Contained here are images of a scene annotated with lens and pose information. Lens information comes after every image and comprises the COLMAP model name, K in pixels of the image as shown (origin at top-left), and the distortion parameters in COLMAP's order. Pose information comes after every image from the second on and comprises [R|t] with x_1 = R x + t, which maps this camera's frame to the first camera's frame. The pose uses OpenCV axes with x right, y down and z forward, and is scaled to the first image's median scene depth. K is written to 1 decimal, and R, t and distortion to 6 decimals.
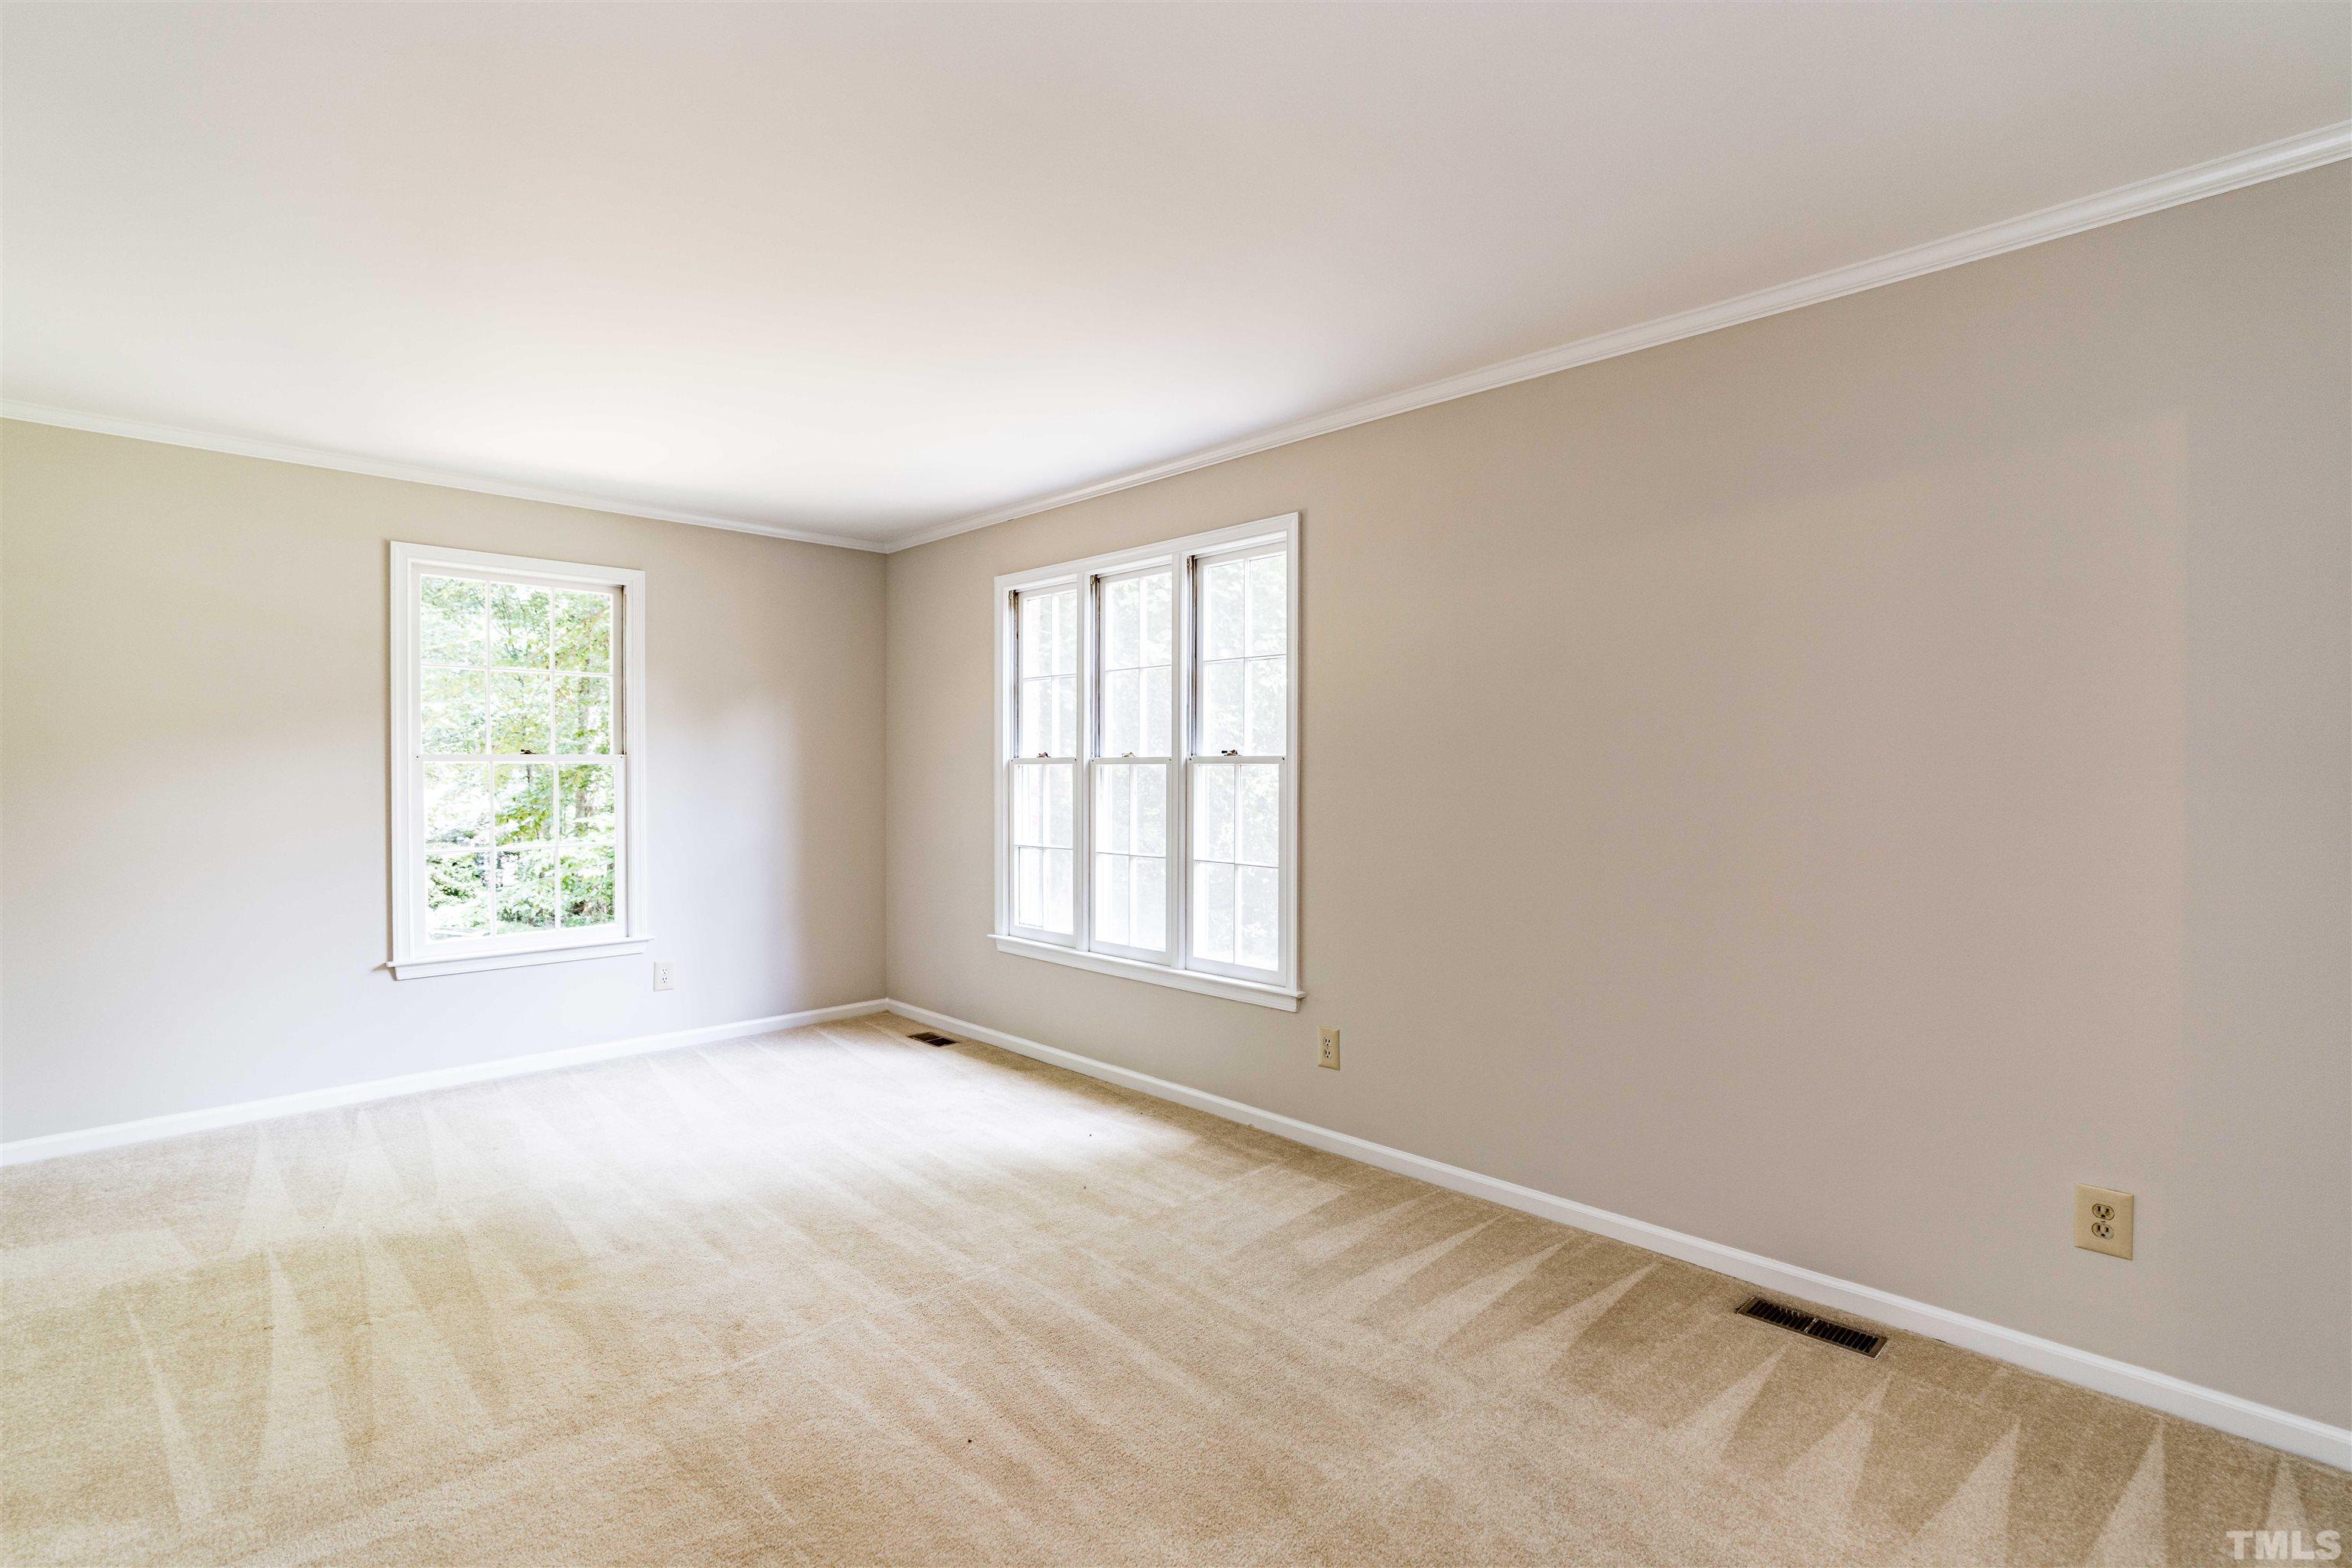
lens RADIAL K [[1089.9, 0, 1165.7], [0, 1089.9, 769.9], [0, 0, 1]] dist [-0.030380, 0.016413]
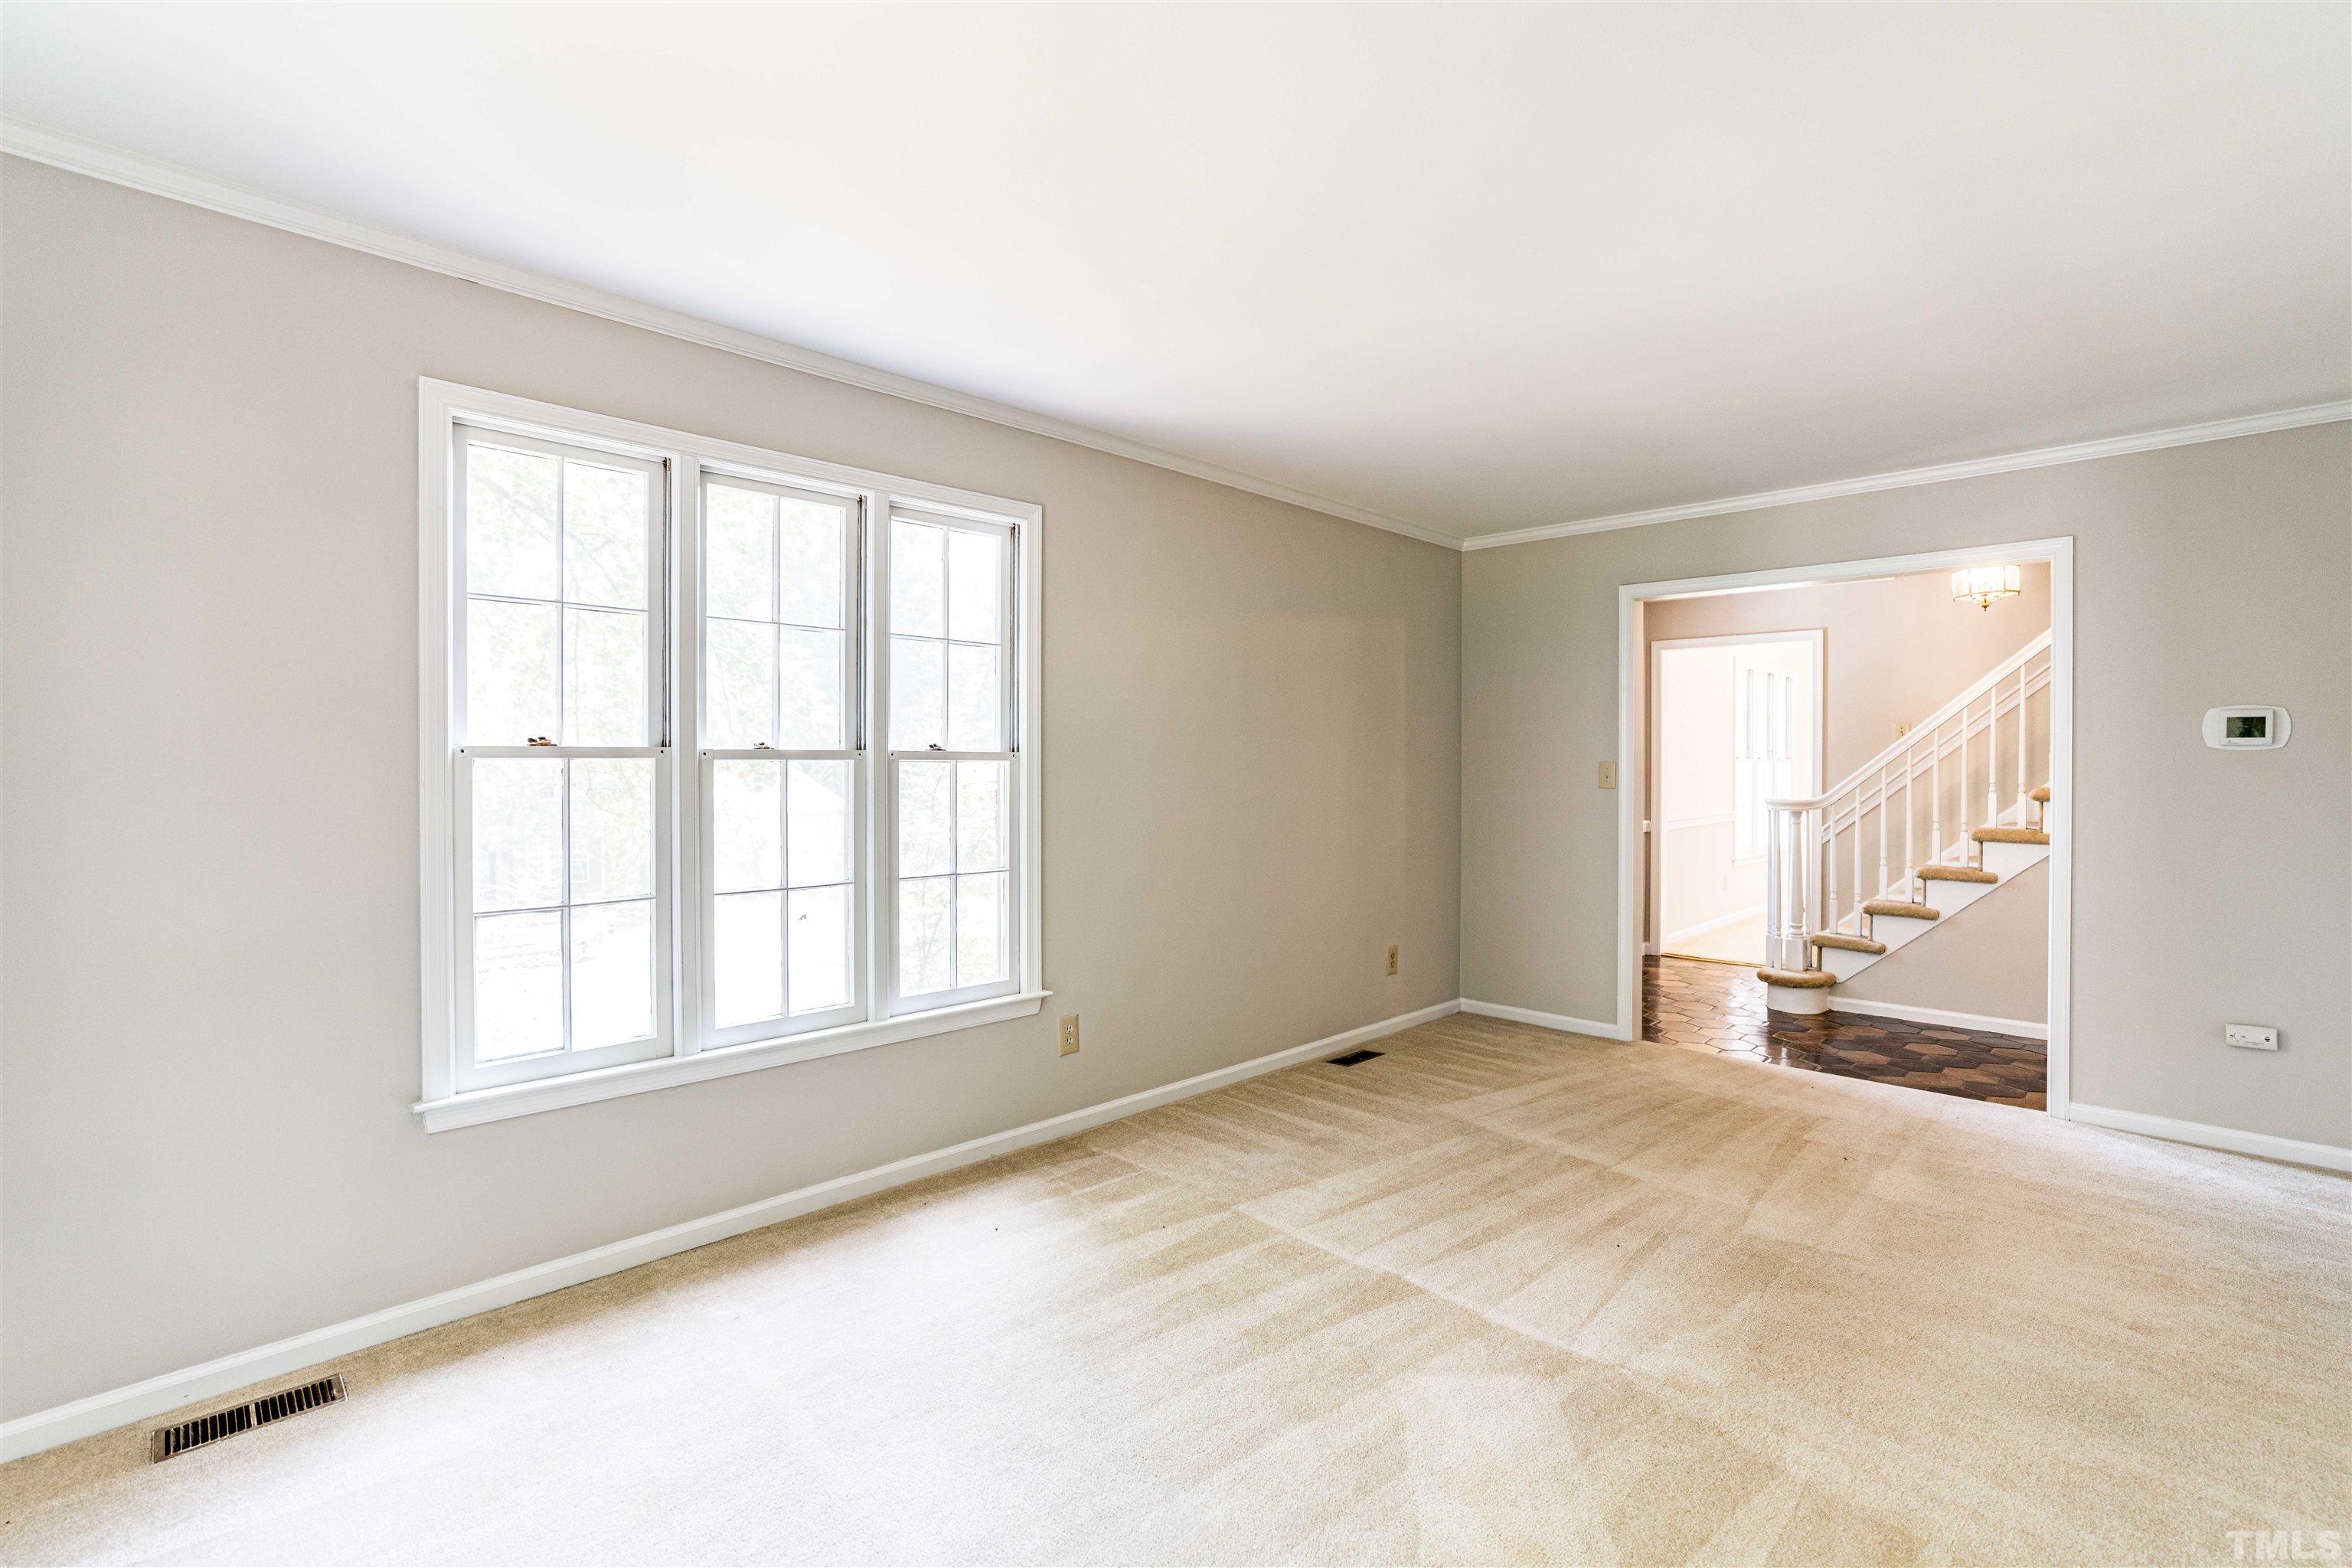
lens RADIAL K [[1089.9, 0, 1164.0], [0, 1089.9, 767.2], [0, 0, 1]] dist [-0.030380, 0.016413]
pose [[-0.018481, -0.000321, 0.999829, -0.761546], [0.001946, 0.999998, 0.000357, 0.000581], [-0.999827, 0.001952, -0.018480, 0.795122]]
